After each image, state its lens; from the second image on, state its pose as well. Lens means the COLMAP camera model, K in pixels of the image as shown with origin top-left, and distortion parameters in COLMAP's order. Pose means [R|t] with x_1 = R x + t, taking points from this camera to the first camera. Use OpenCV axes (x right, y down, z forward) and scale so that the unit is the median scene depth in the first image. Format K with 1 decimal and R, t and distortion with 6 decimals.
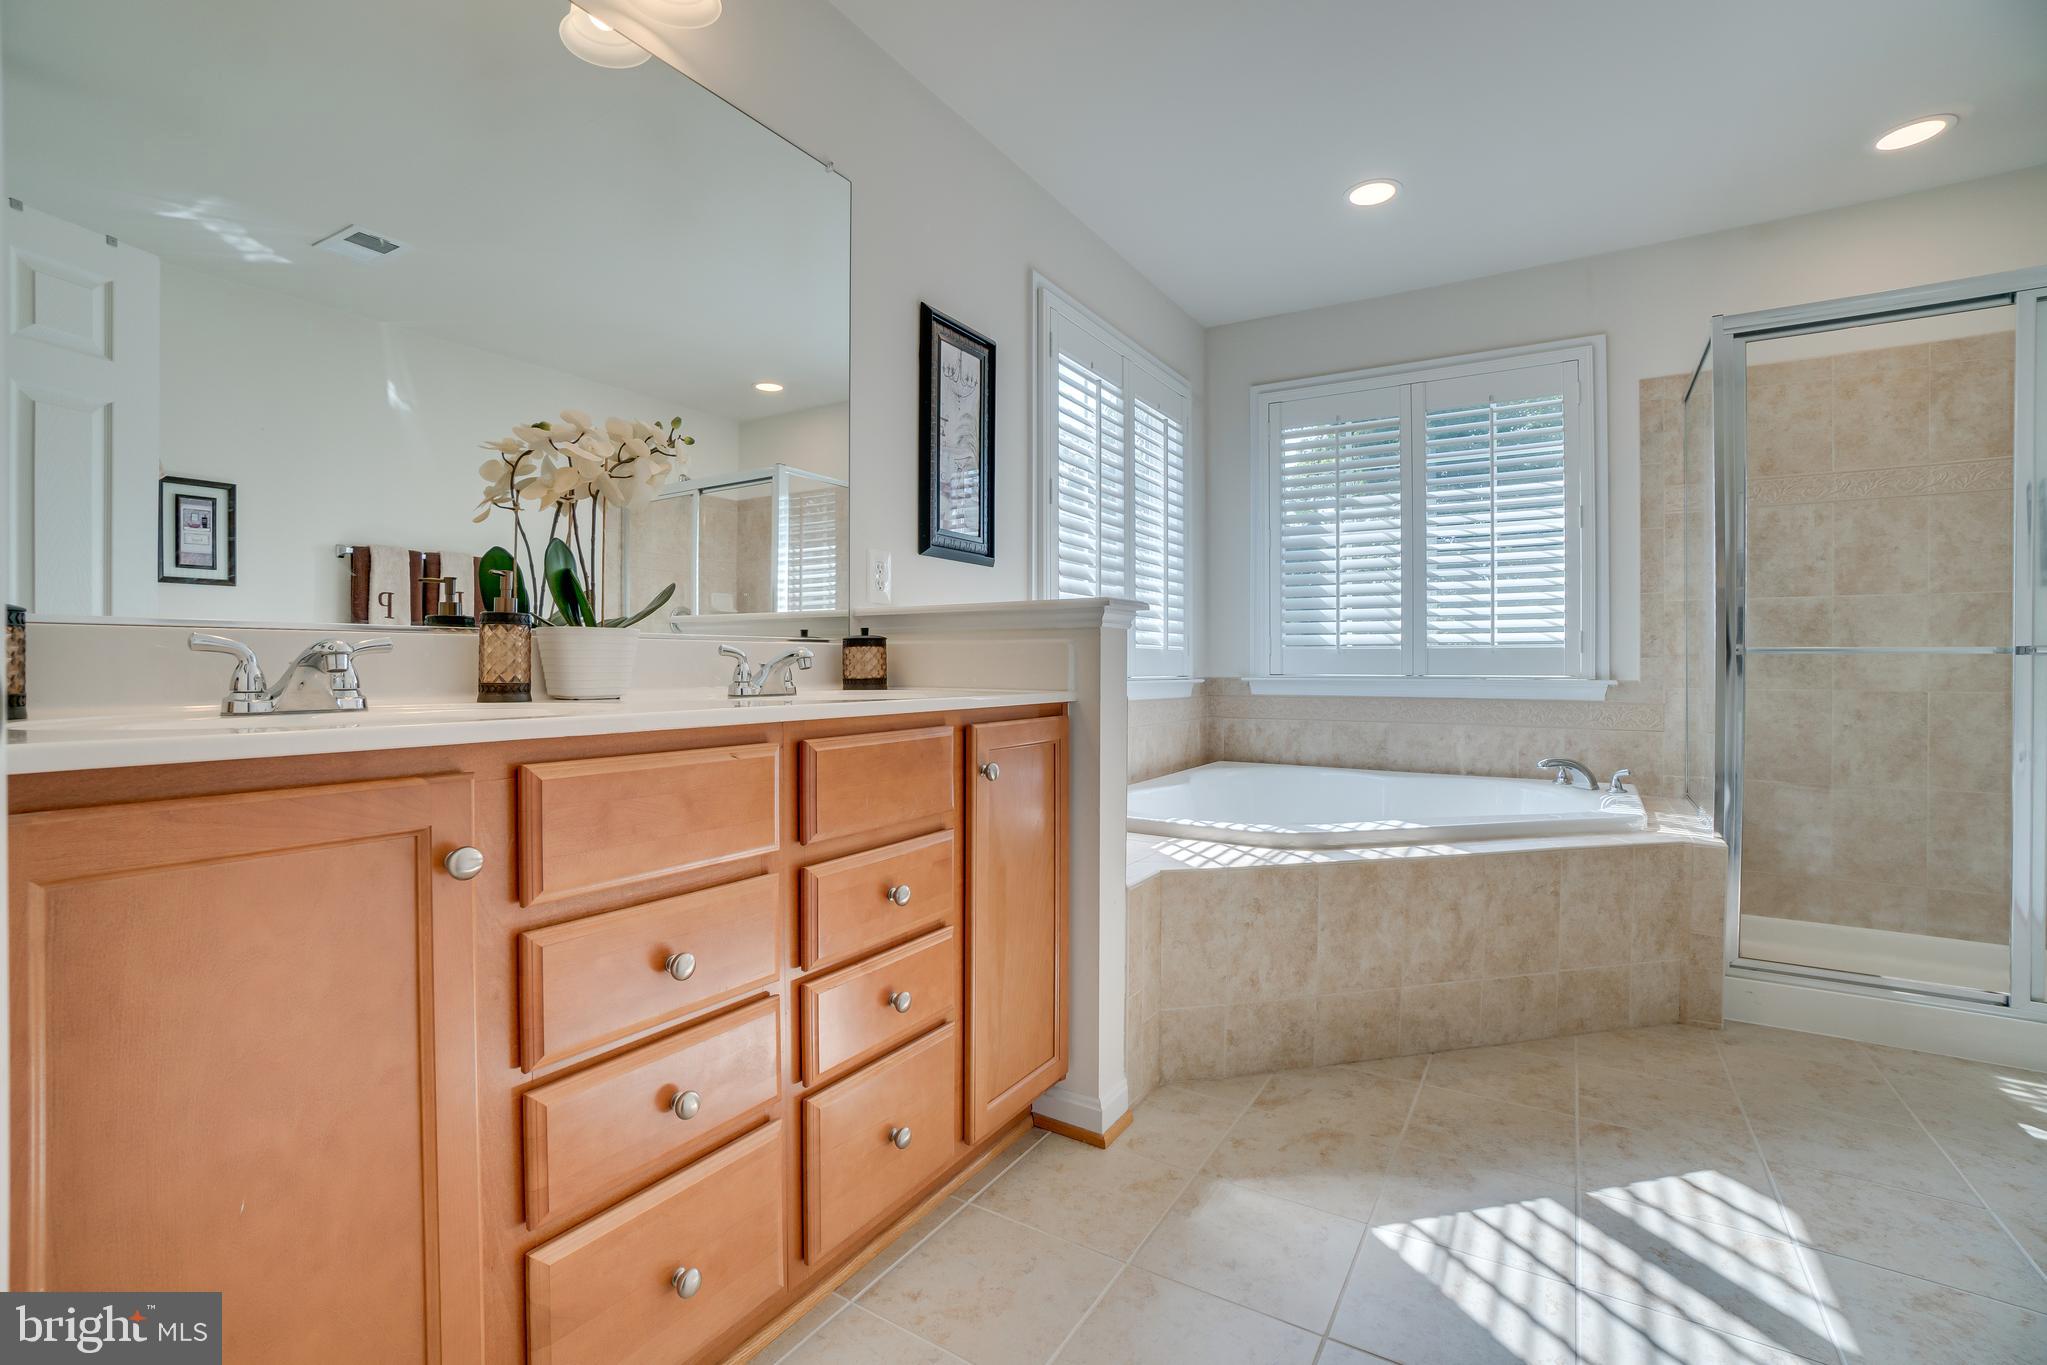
lens RADIAL K [[903.5, 0, 1010.7], [0, 903.5, 670.4], [0, 0, 1]] dist [-0.066466, 0.024247]
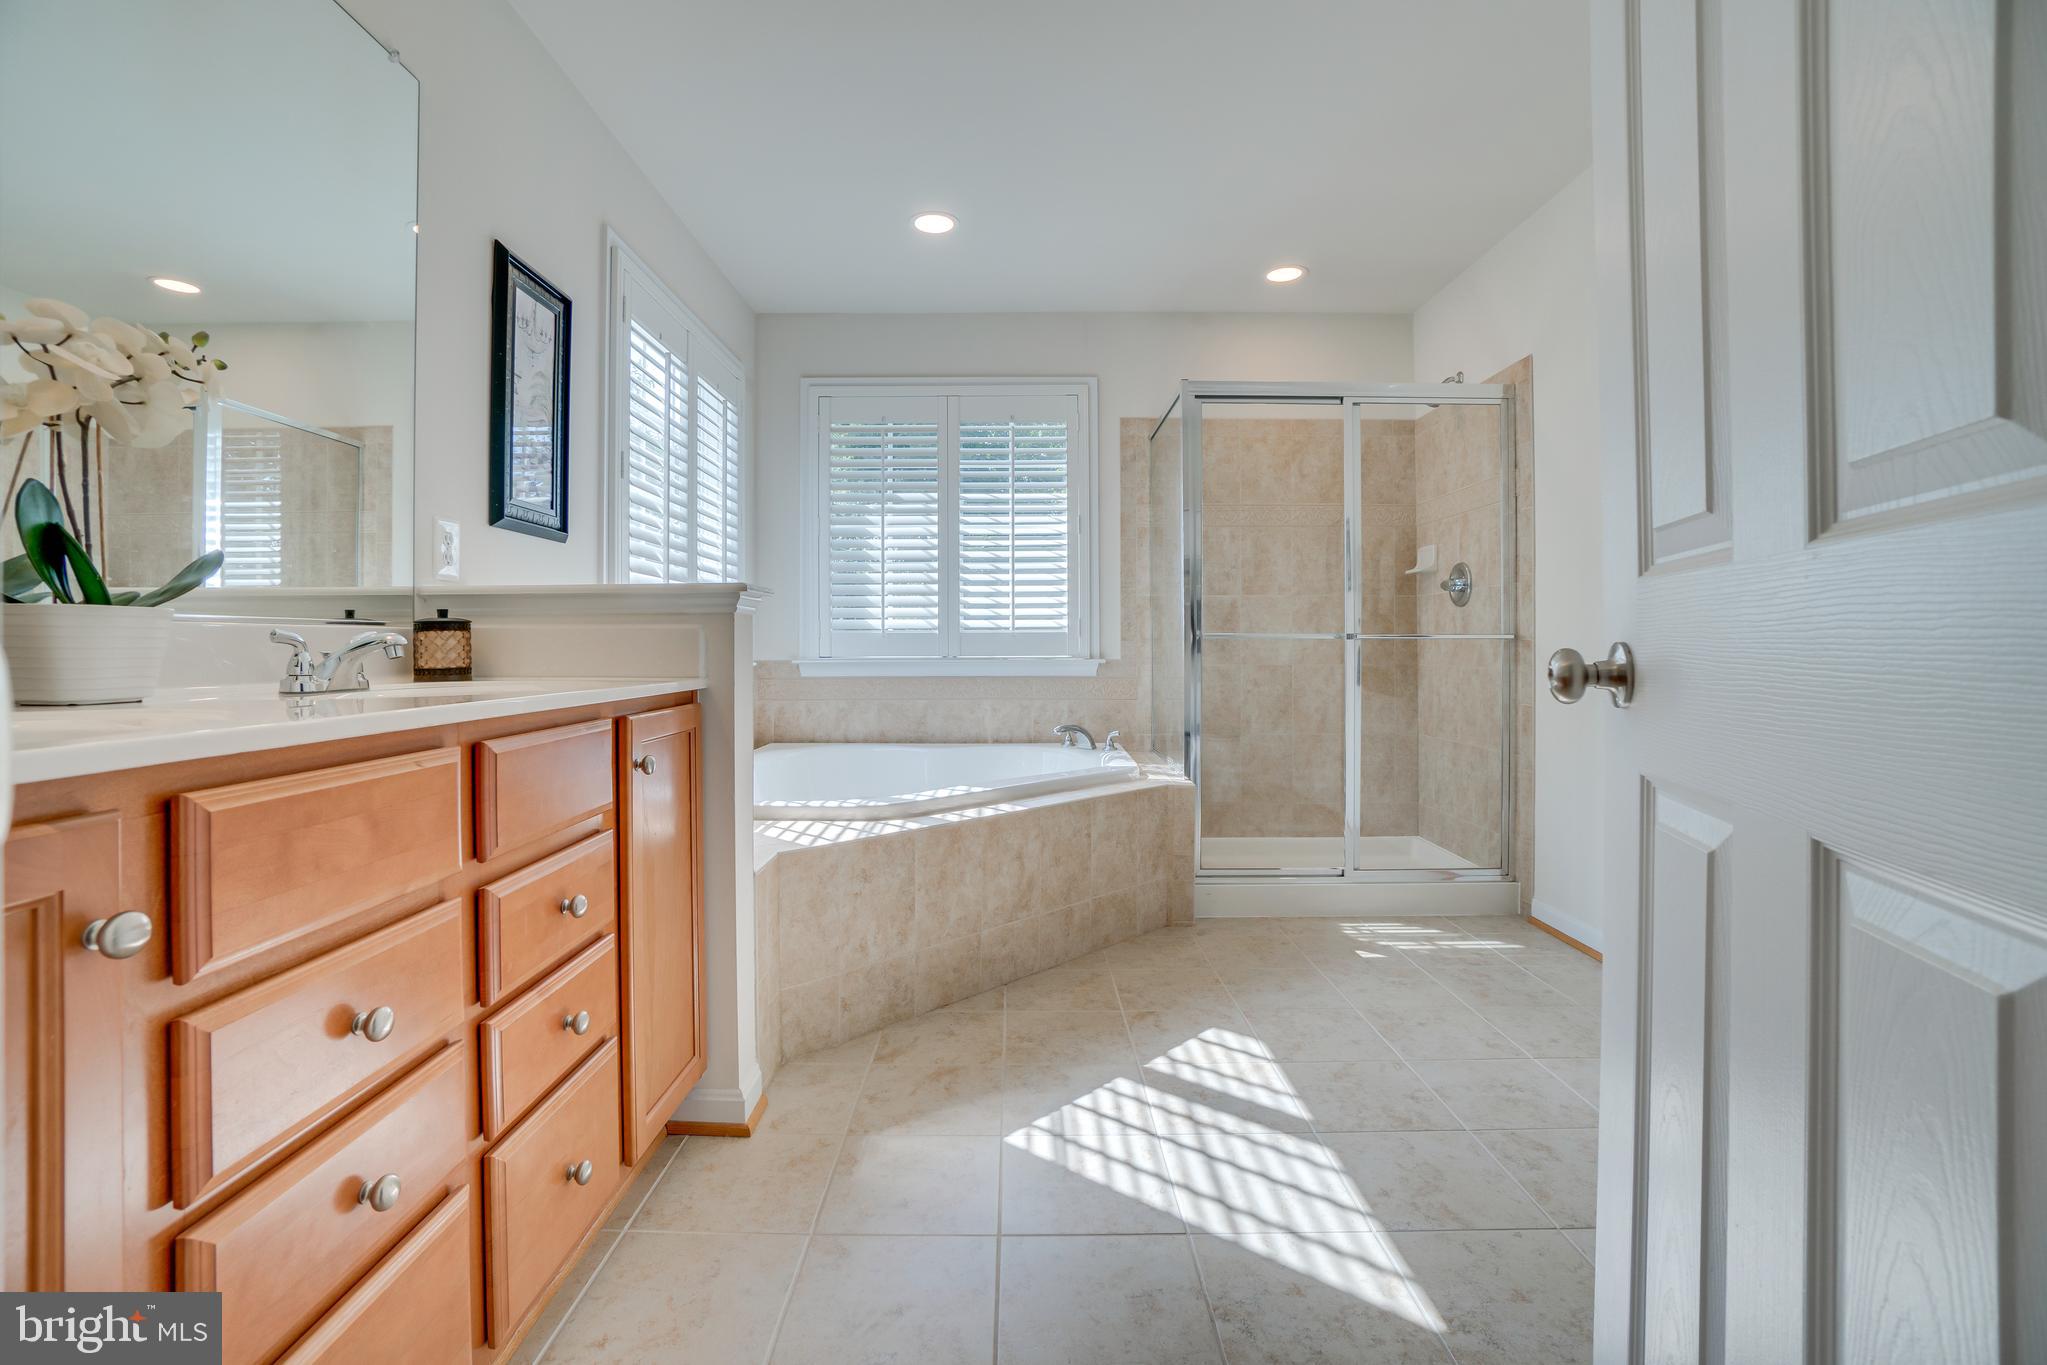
lens RADIAL K [[904.6, 0, 1016.0], [0, 904.6, 644.1], [0, 0, 1]] dist [-0.066537, 0.023894]
pose [[0.844262, -0.002676, 0.535924, -0.117294], [0.006961, 0.999958, -0.005974, -0.003970], [-0.535885, 0.008774, 0.844245, -0.001497]]
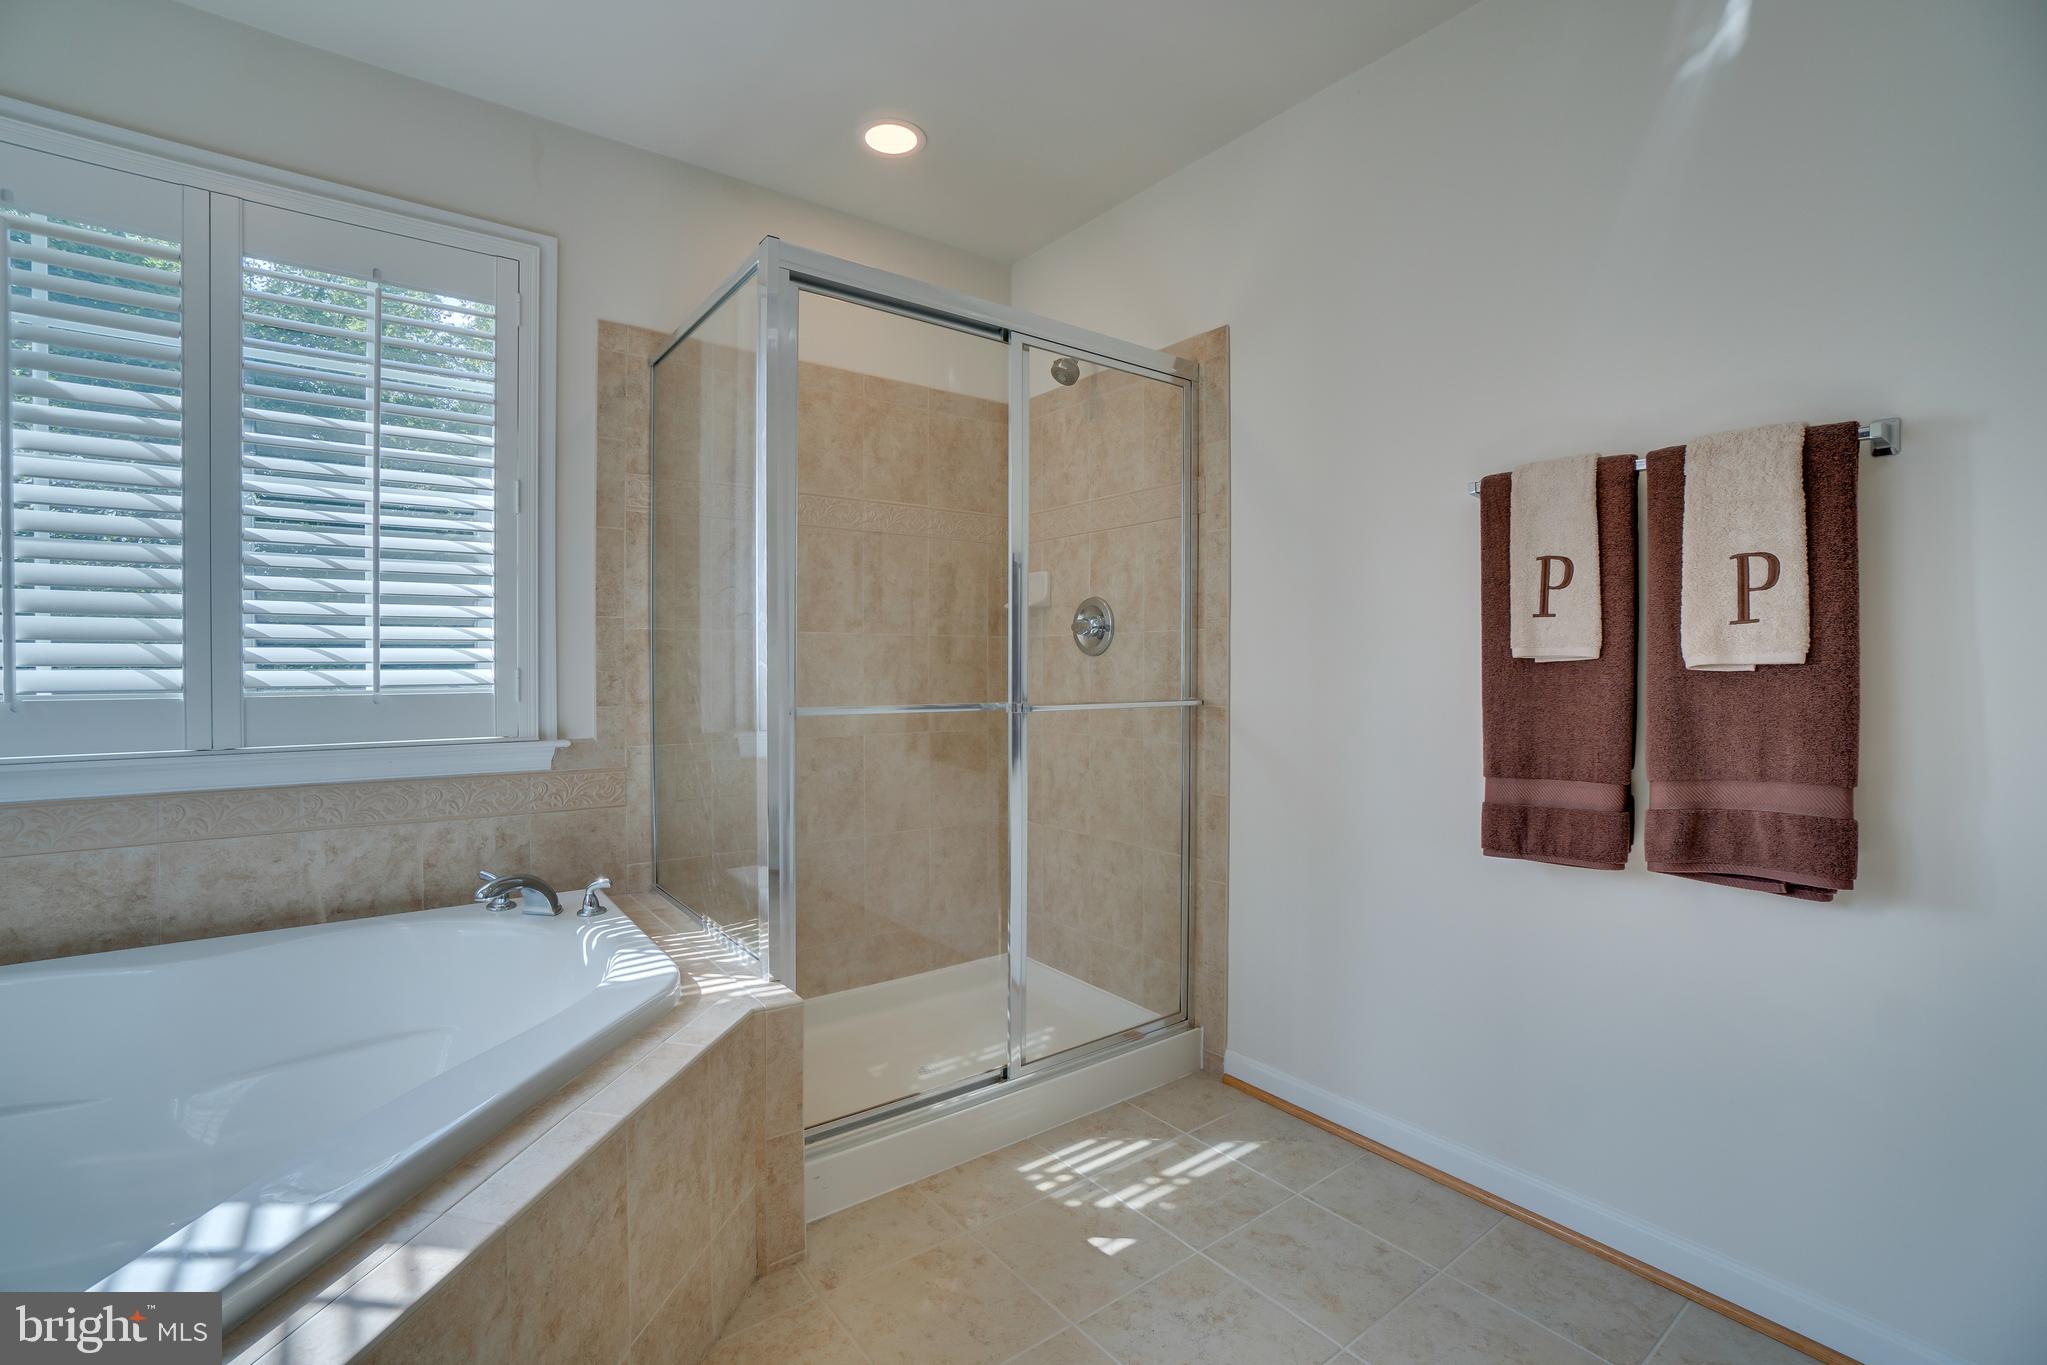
lens RADIAL K [[903.5, 0, 1010.7], [0, 903.5, 670.4], [0, 0, 1]] dist [-0.066466, 0.024247]
pose [[0.351902, -0.009326, 0.935991, 0.192556], [0.005679, 0.999953, 0.007828, -0.058728], [-0.936020, 0.002560, 0.351938, 0.529481]]
